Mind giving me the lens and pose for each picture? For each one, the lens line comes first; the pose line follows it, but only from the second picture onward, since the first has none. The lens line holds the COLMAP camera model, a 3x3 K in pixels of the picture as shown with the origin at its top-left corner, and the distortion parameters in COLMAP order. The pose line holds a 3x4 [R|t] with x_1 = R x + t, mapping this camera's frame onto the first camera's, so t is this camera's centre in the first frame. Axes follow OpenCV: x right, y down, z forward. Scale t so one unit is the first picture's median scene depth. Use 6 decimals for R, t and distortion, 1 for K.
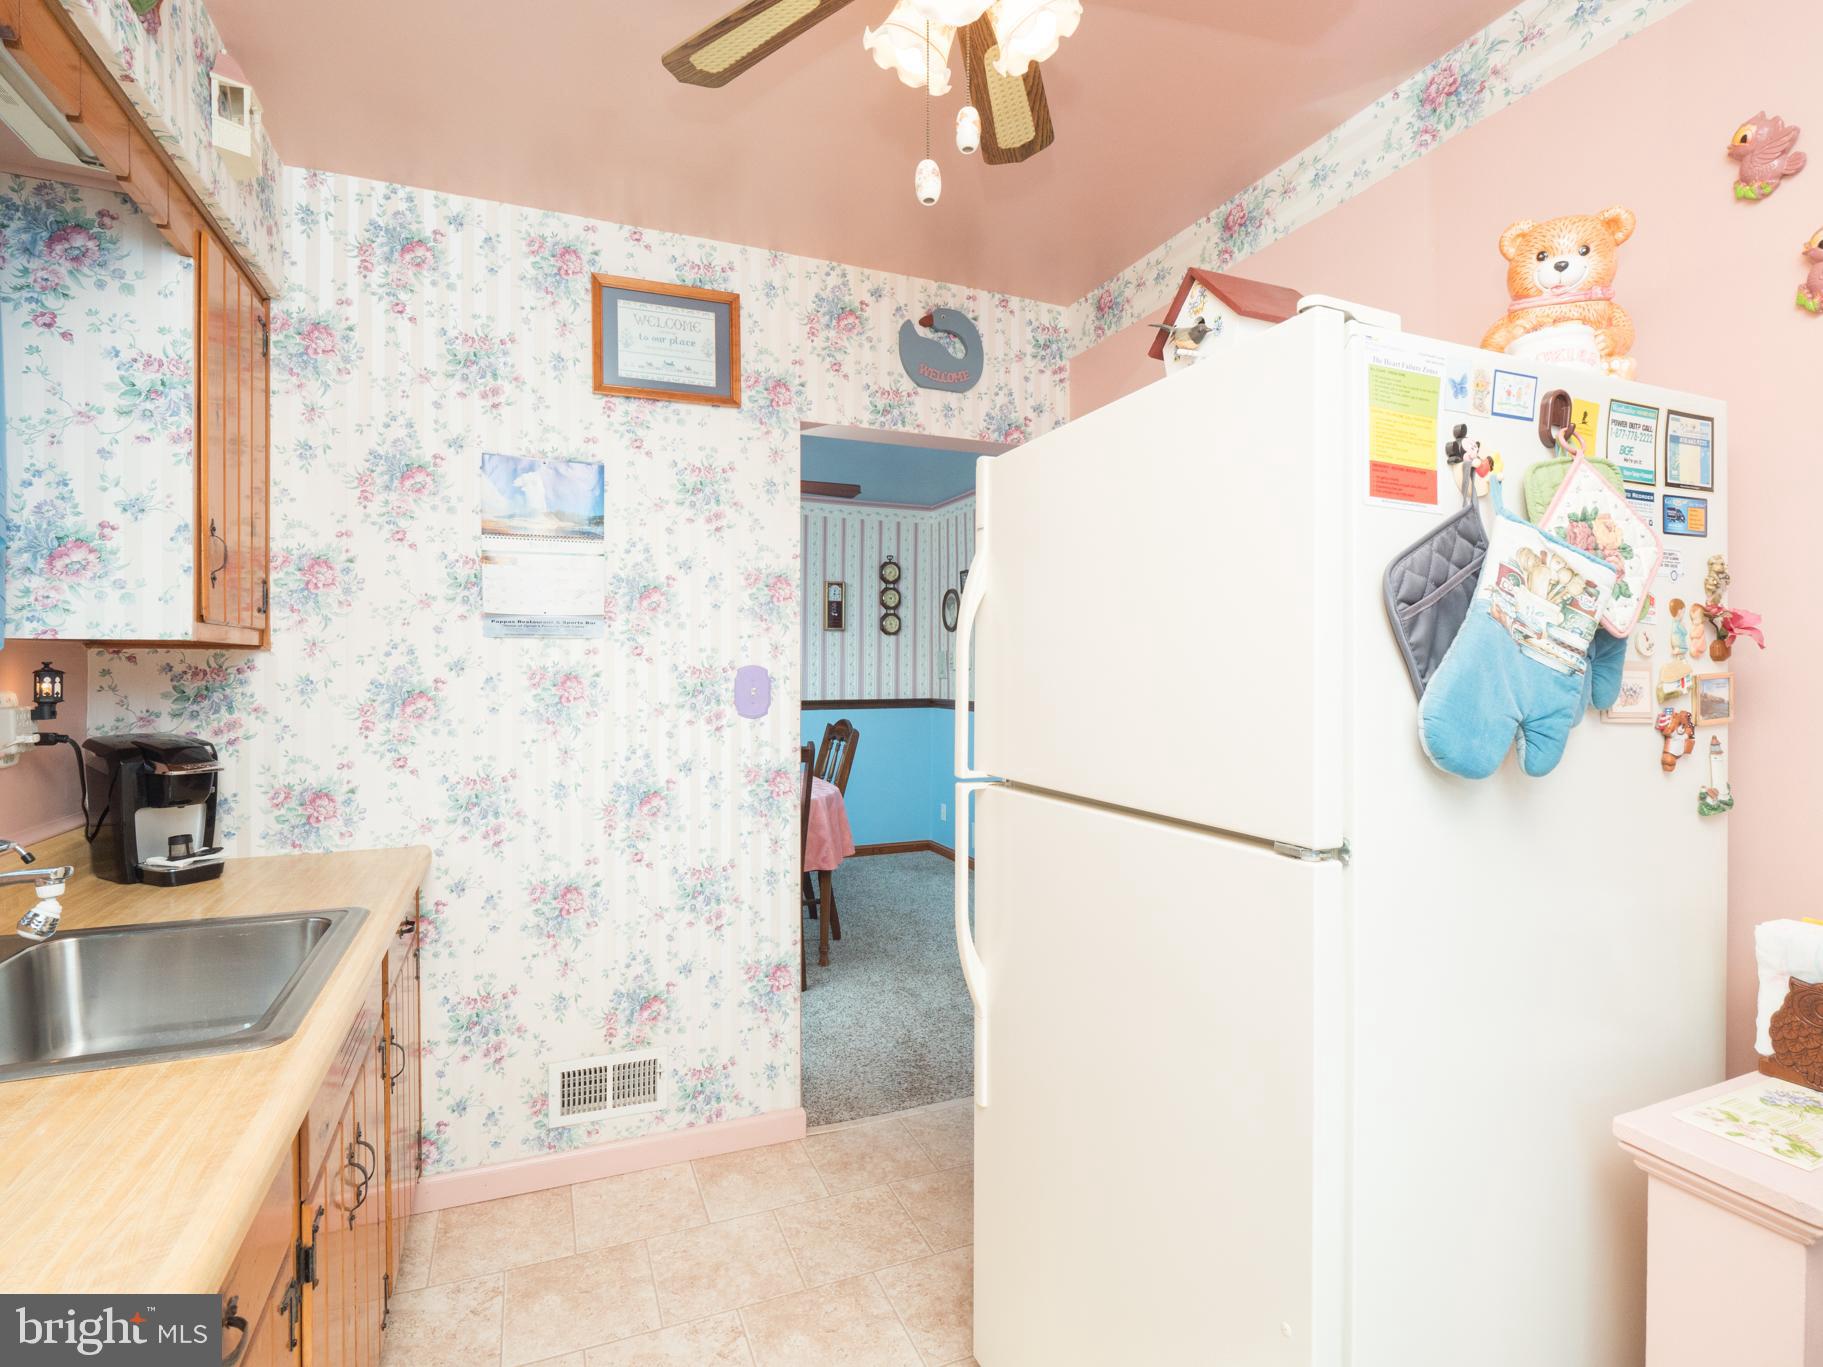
lens RADIAL K [[893.1, 0, 912.7], [0, 893.1, 674.5], [0, 0, 1]] dist [-0.010466, -0.002844]
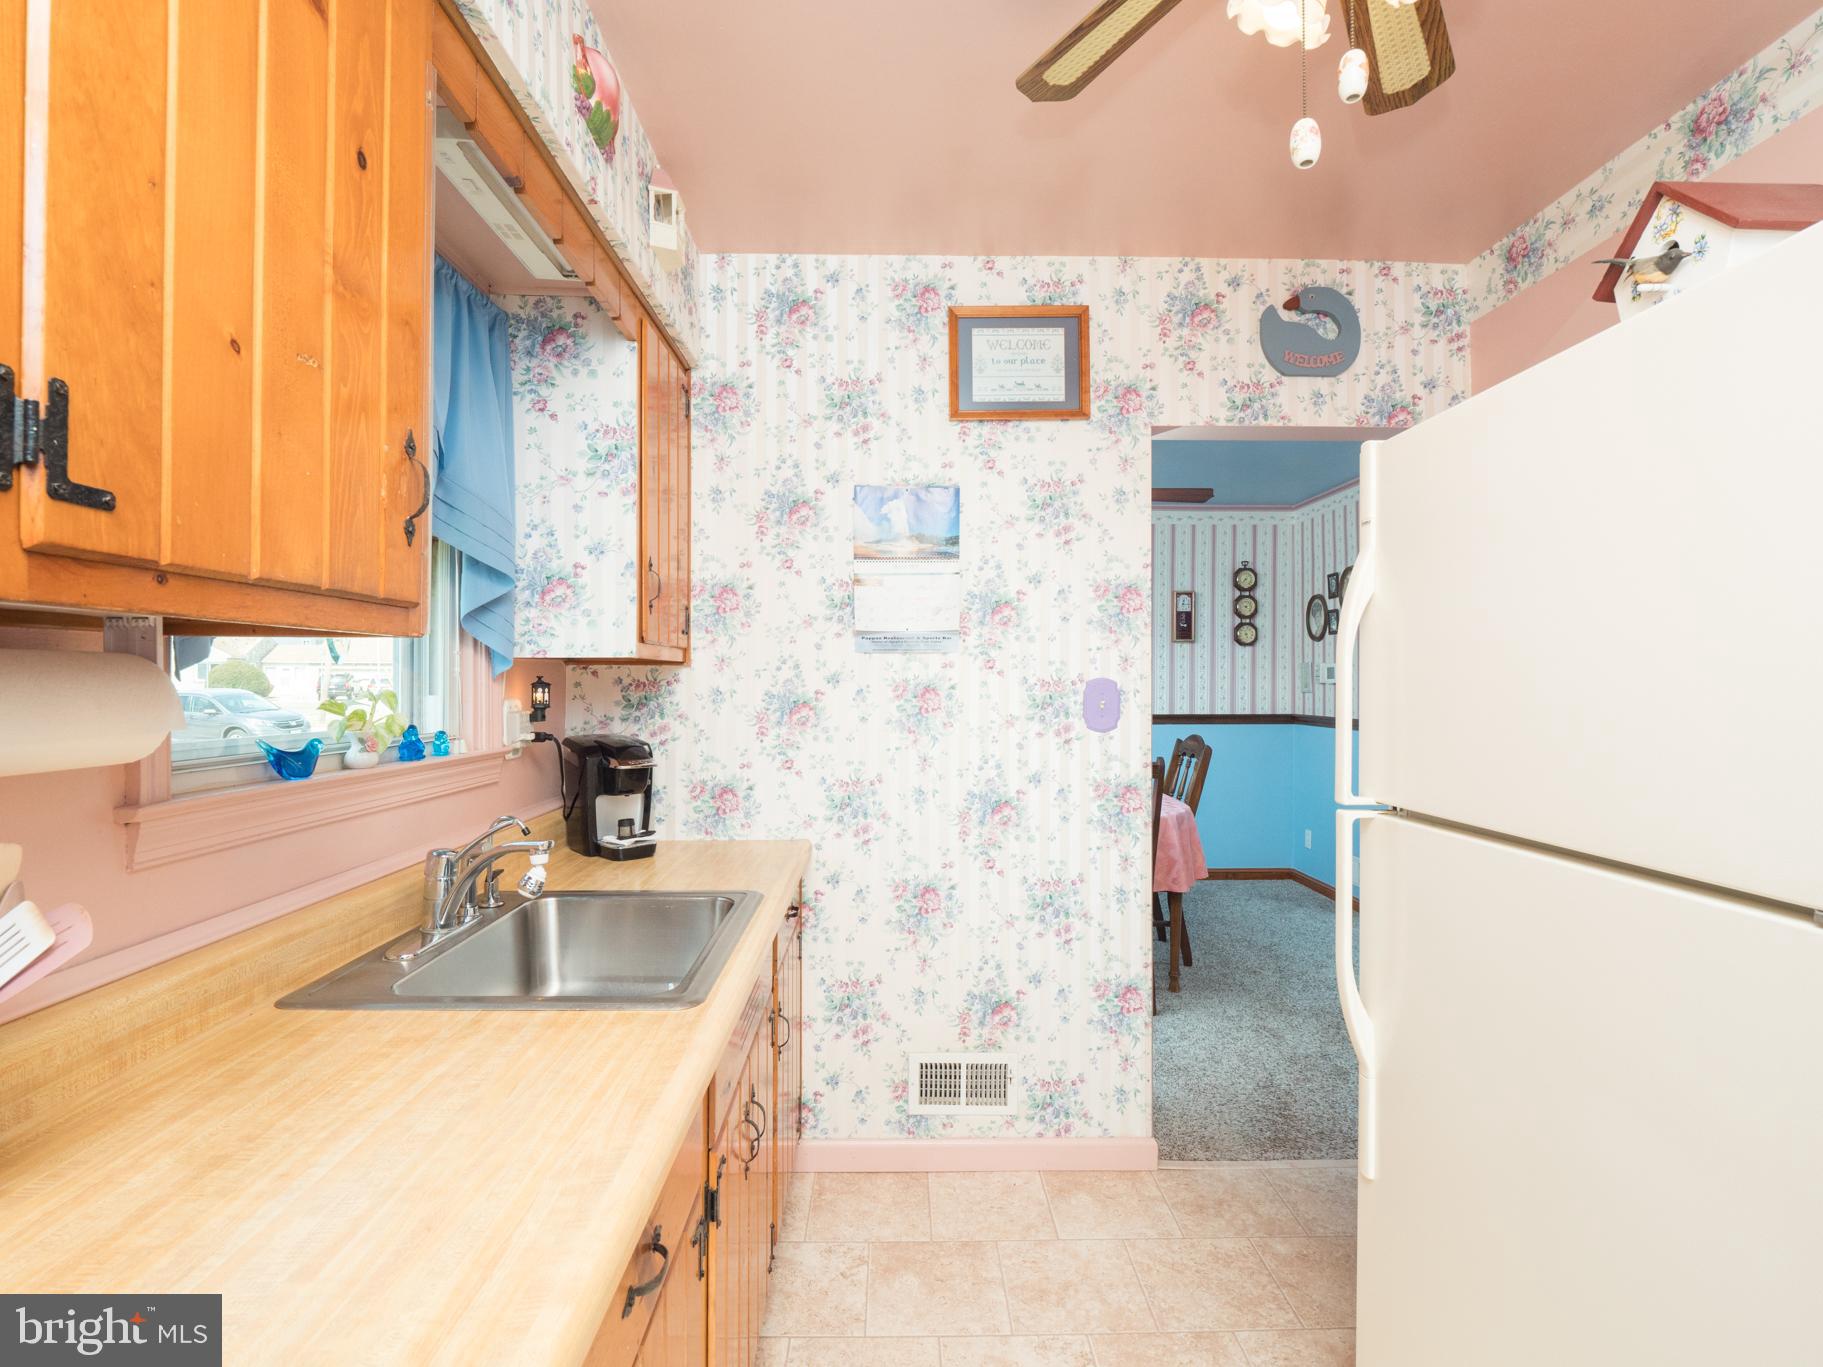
lens RADIAL K [[893.1, 0, 918.8], [0, 893.1, 675.4], [0, 0, 1]] dist [-0.010466, -0.002844]
pose [[0.930215, -0.002463, -0.367007, -0.006352], [-0.002470, 0.999913, -0.012972, 0.000127], [0.367007, 0.012973, 0.930128, 0.008415]]
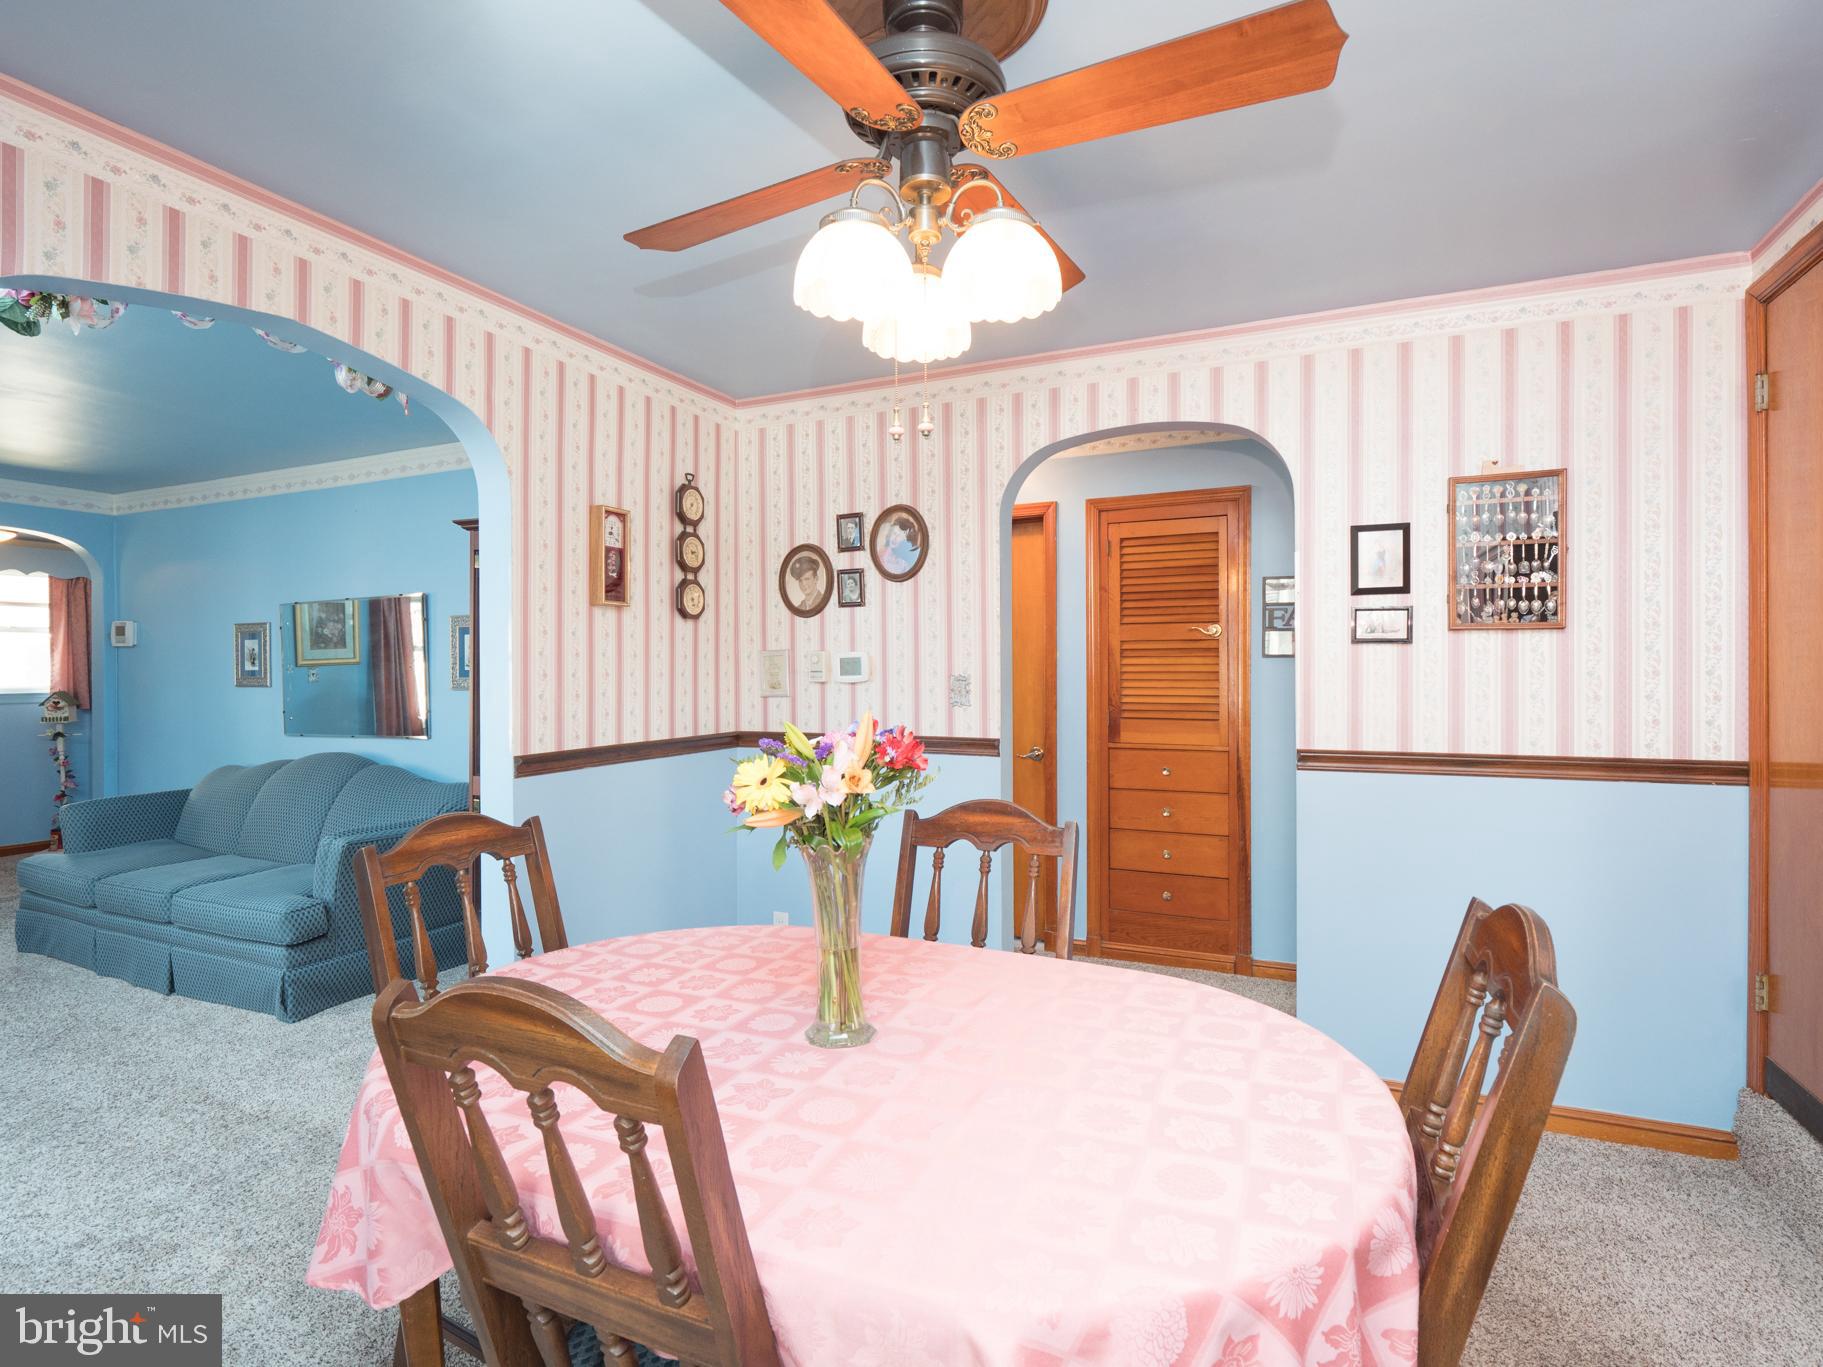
lens RADIAL K [[893.1, 0, 918.0], [0, 893.1, 677.3], [0, 0, 1]] dist [-0.010466, -0.002844]
pose [[0.731794, -0.013302, 0.681397, -4.453645], [0.015914, 0.999870, 0.002427, -0.123810], [-0.681341, 0.009068, 0.731910, 7.662974]]
